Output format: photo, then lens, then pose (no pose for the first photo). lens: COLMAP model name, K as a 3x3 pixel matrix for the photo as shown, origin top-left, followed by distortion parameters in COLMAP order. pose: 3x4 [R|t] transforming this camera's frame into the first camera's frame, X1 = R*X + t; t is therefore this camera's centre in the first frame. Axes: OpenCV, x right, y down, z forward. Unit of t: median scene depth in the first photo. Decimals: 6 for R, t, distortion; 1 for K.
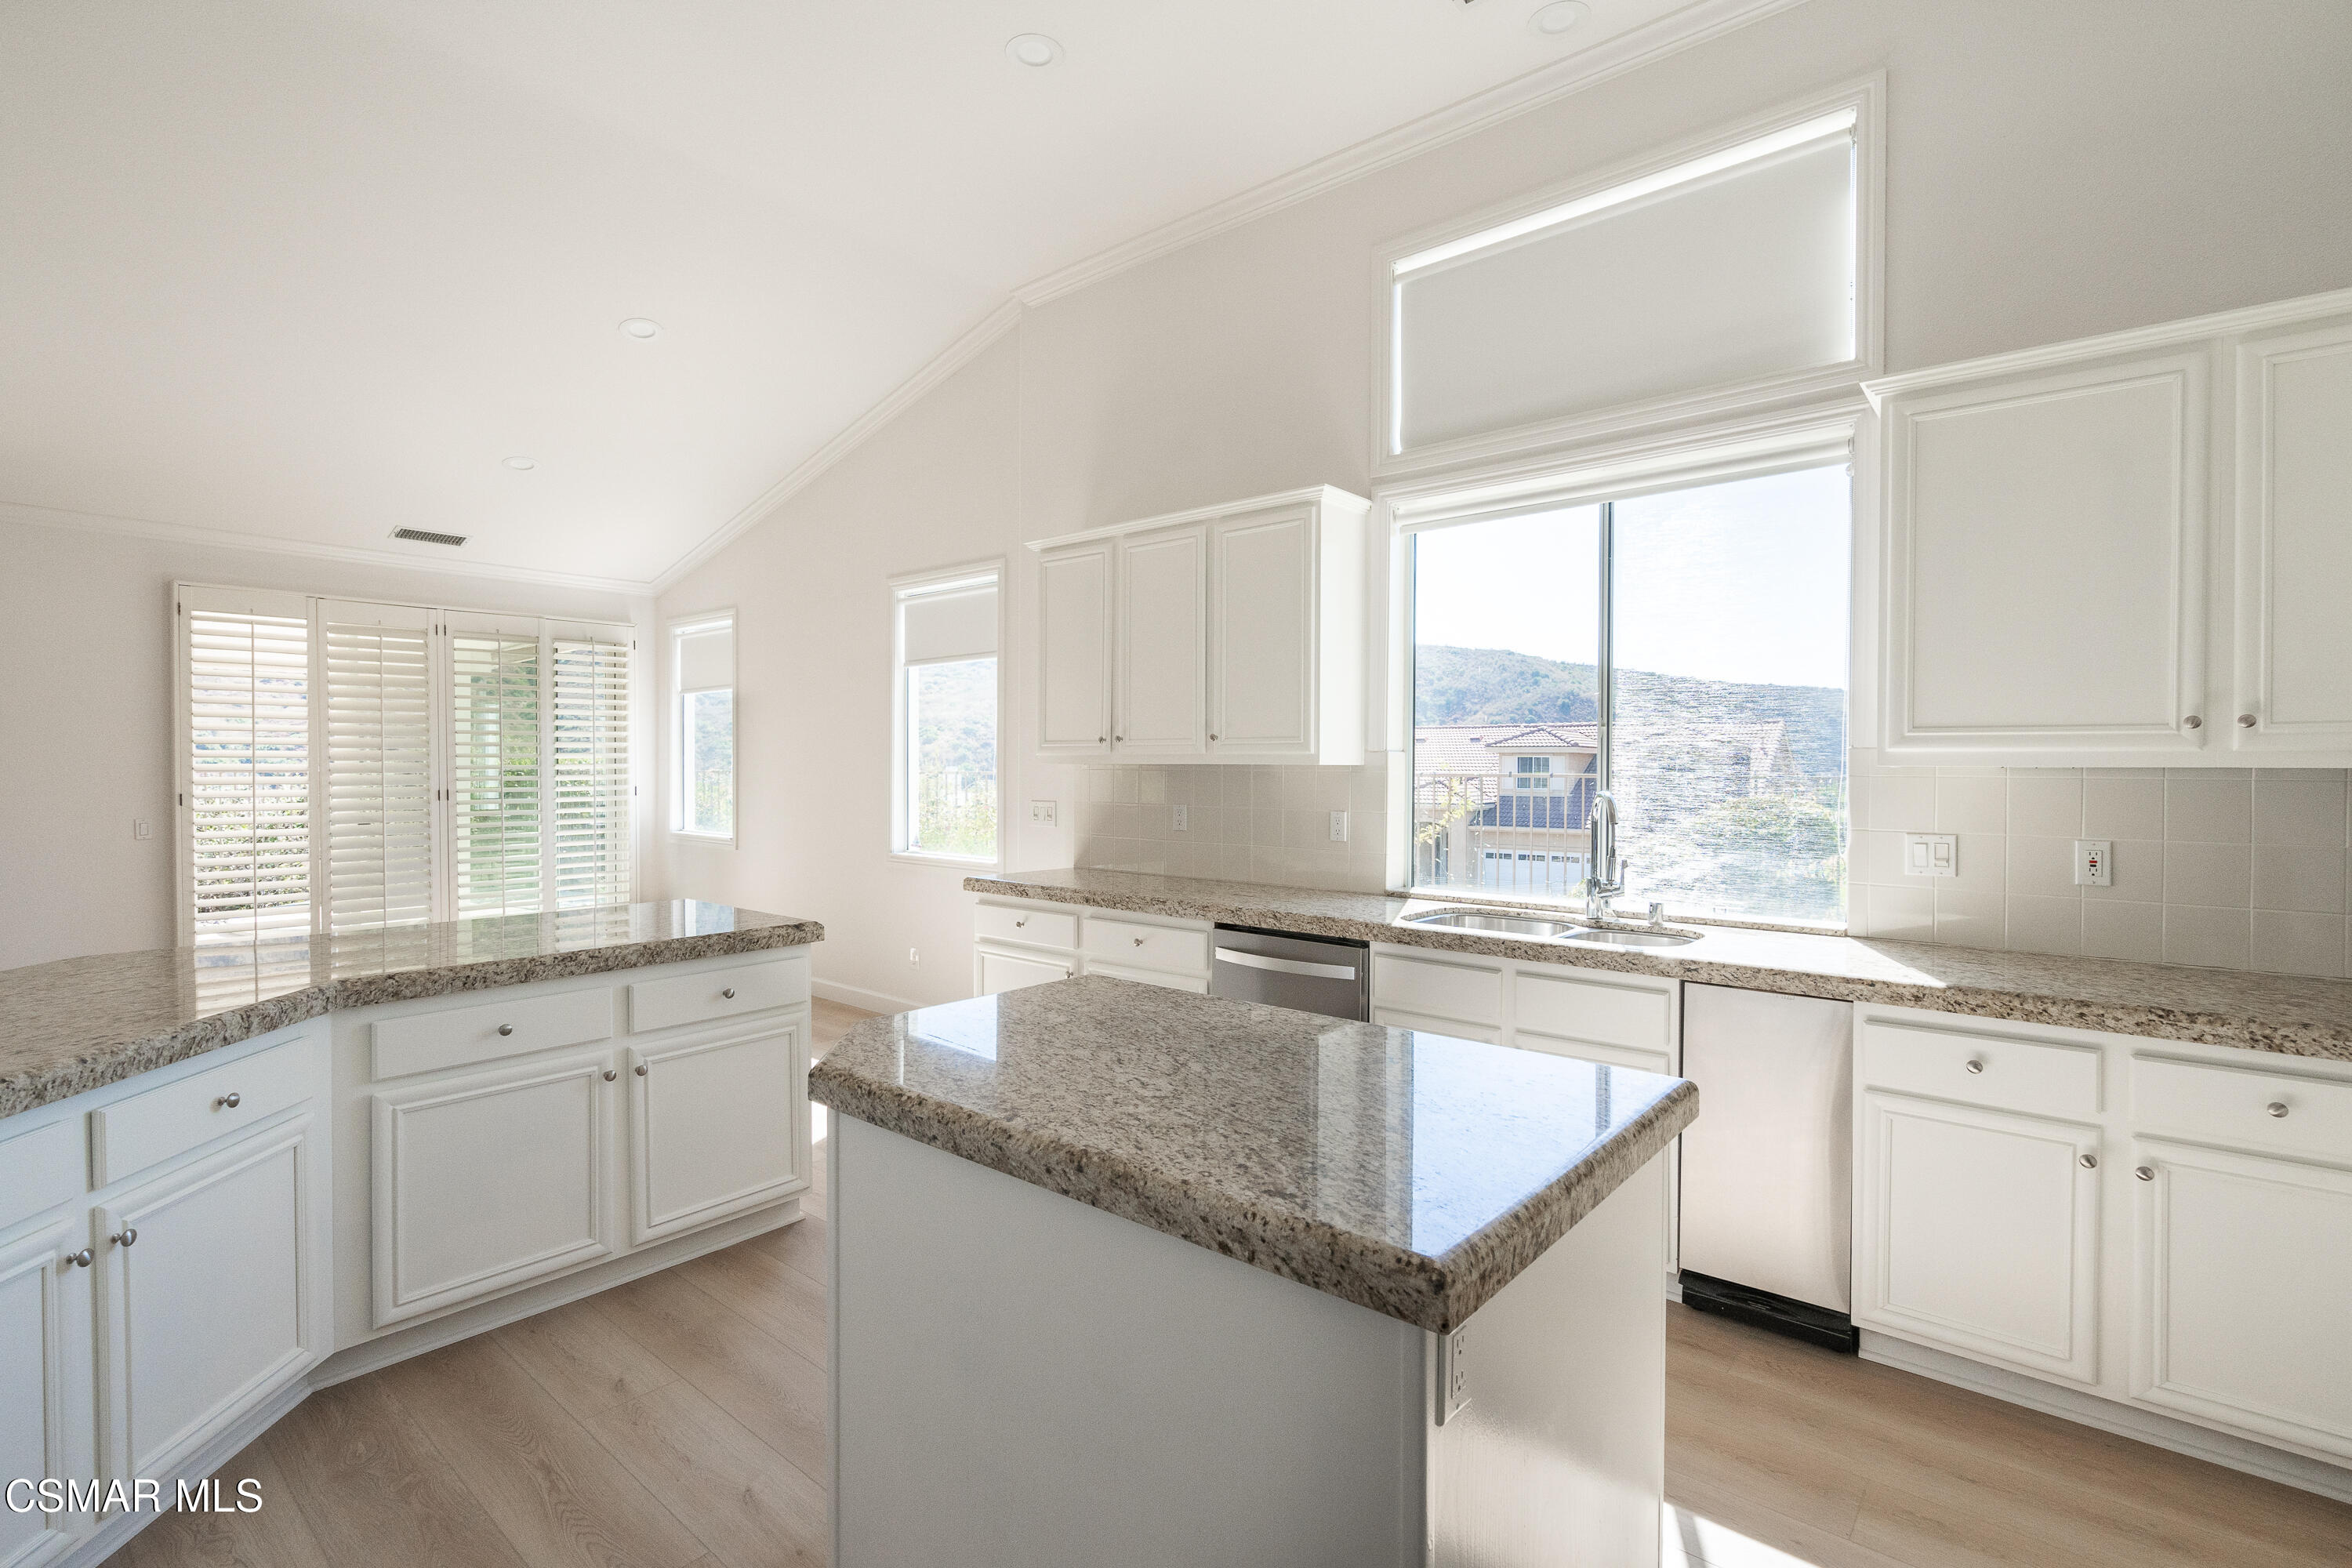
lens RADIAL K [[1089.7, 0, 1180.3], [0, 1089.7, 756.7], [0, 0, 1]] dist [0.001281, 0.000589]
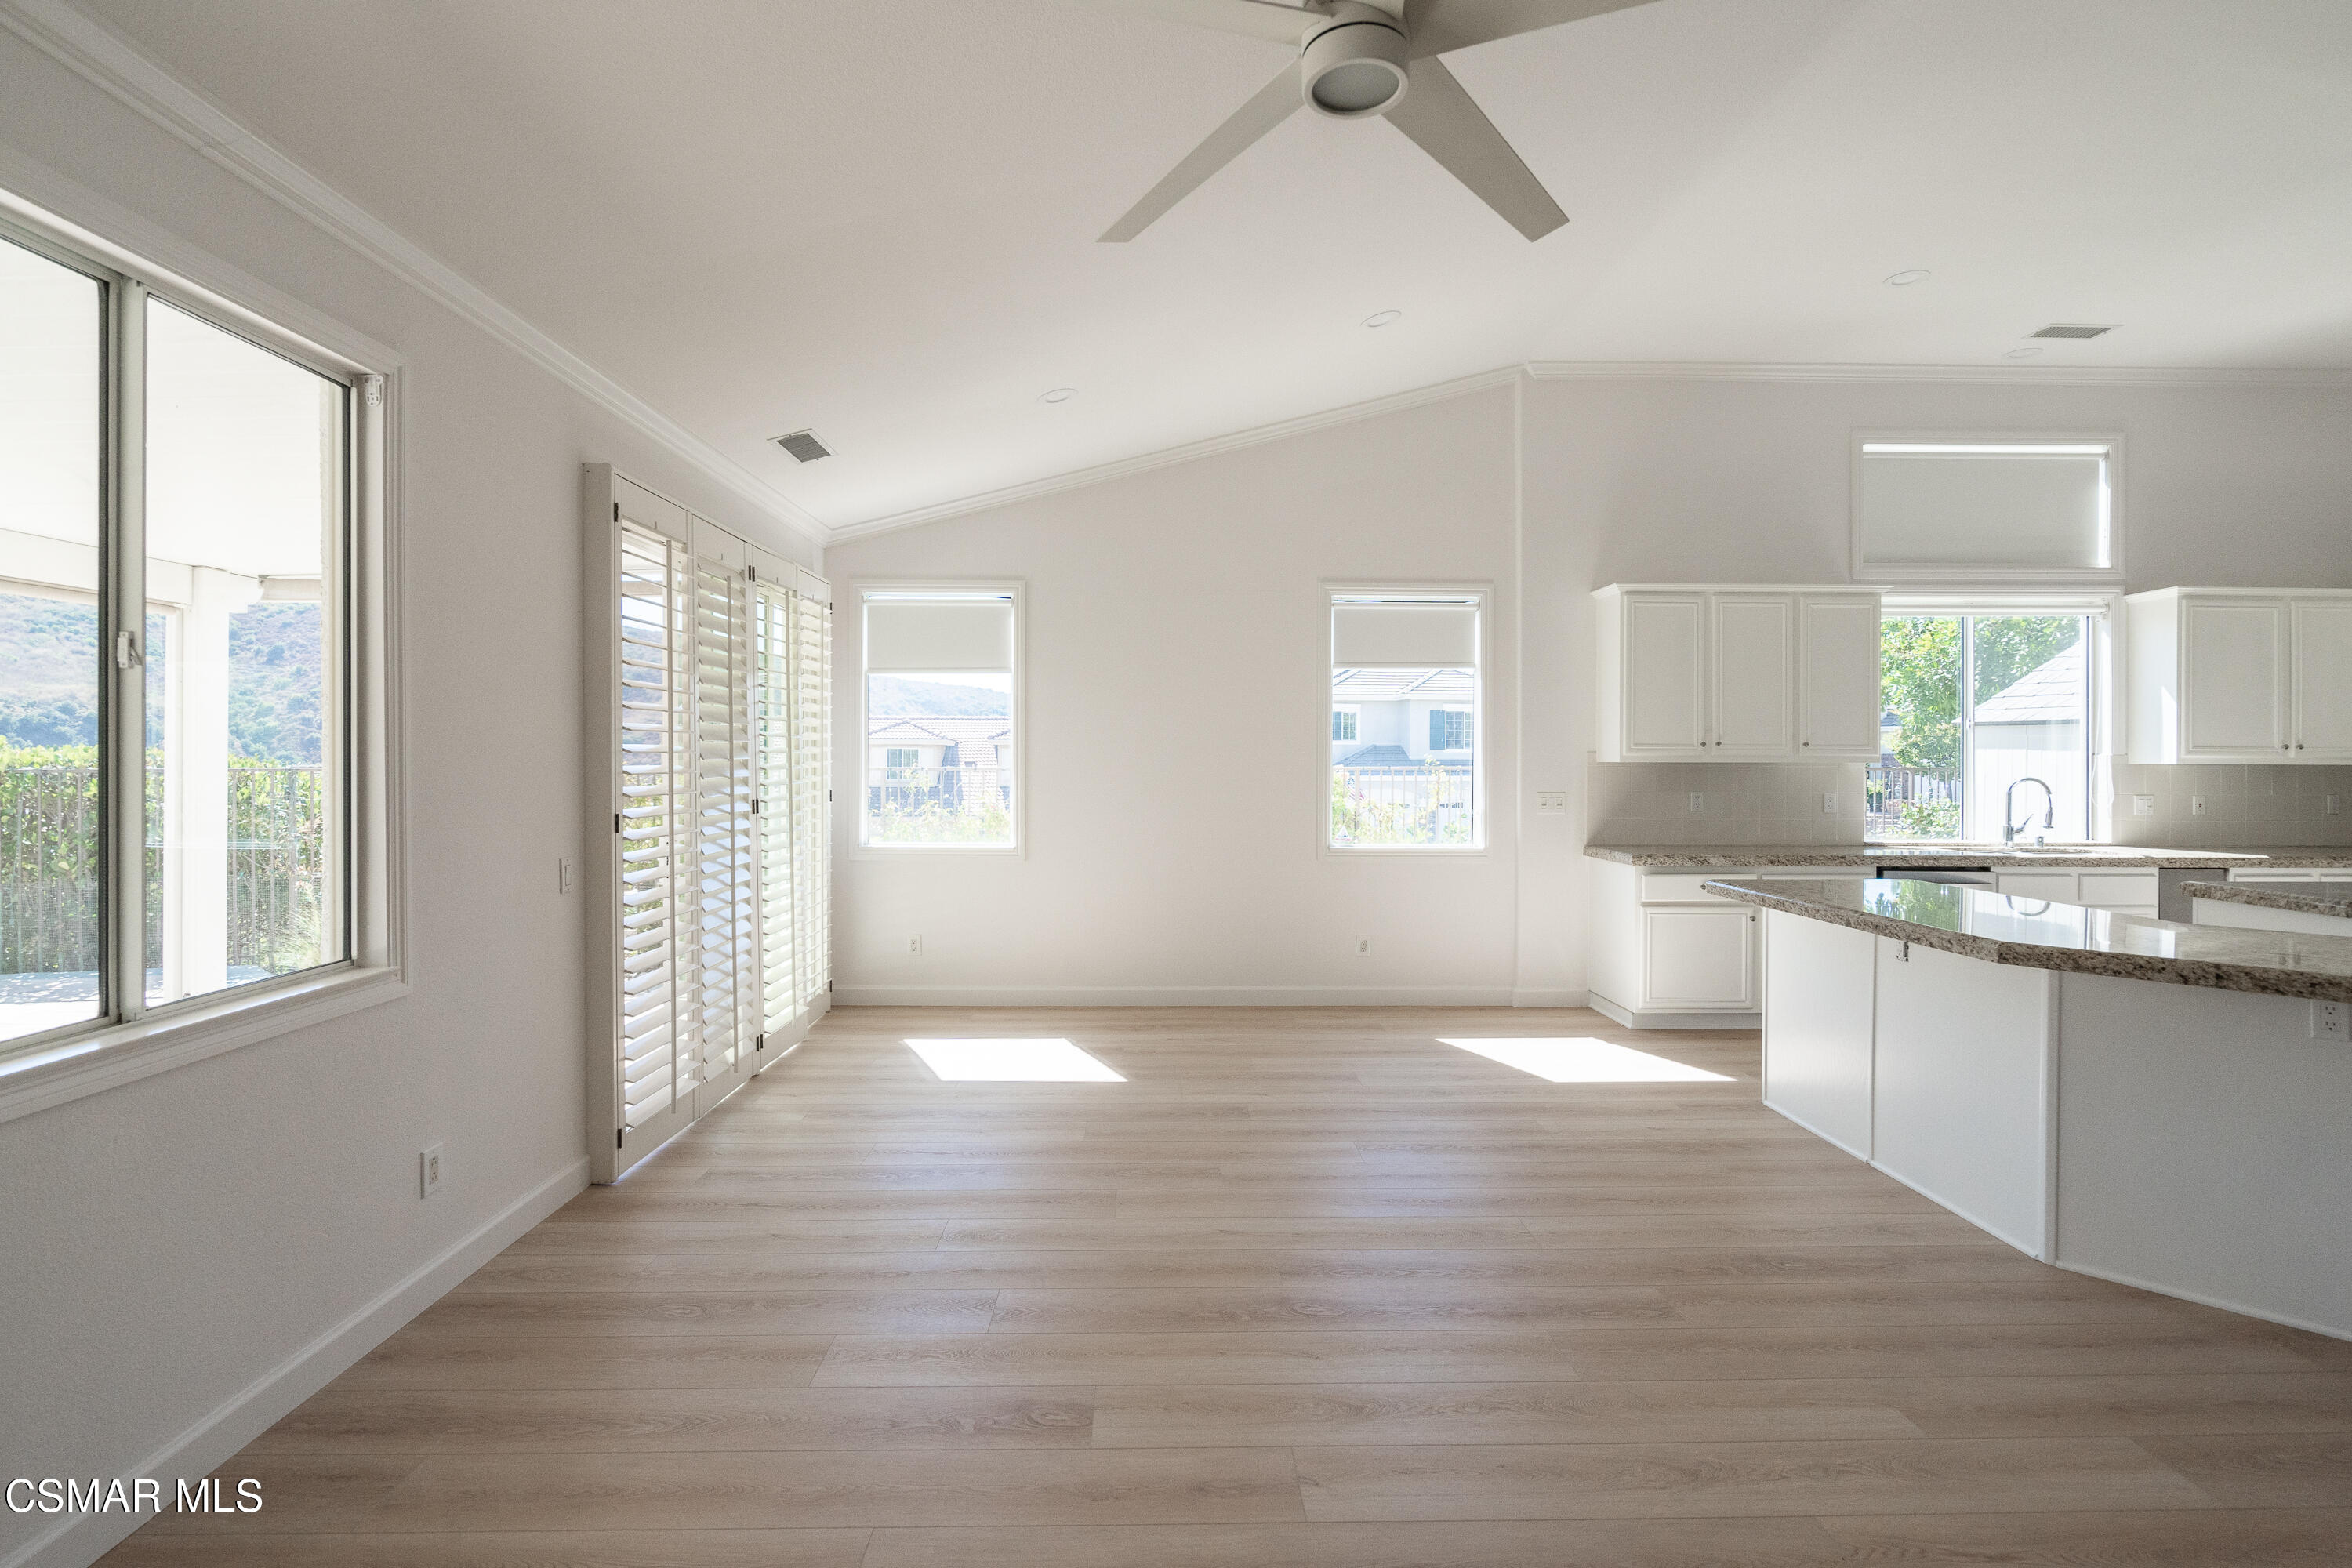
lens RADIAL K [[1089.7, 0, 1180.3], [0, 1089.7, 756.7], [0, 0, 1]] dist [0.001281, 0.000589]
pose [[0.745672, -0.000222, 0.666313, -1.534046], [-0.005703, 0.999961, 0.006715, -0.006059], [-0.666288, -0.008807, 0.745642, 0.462805]]
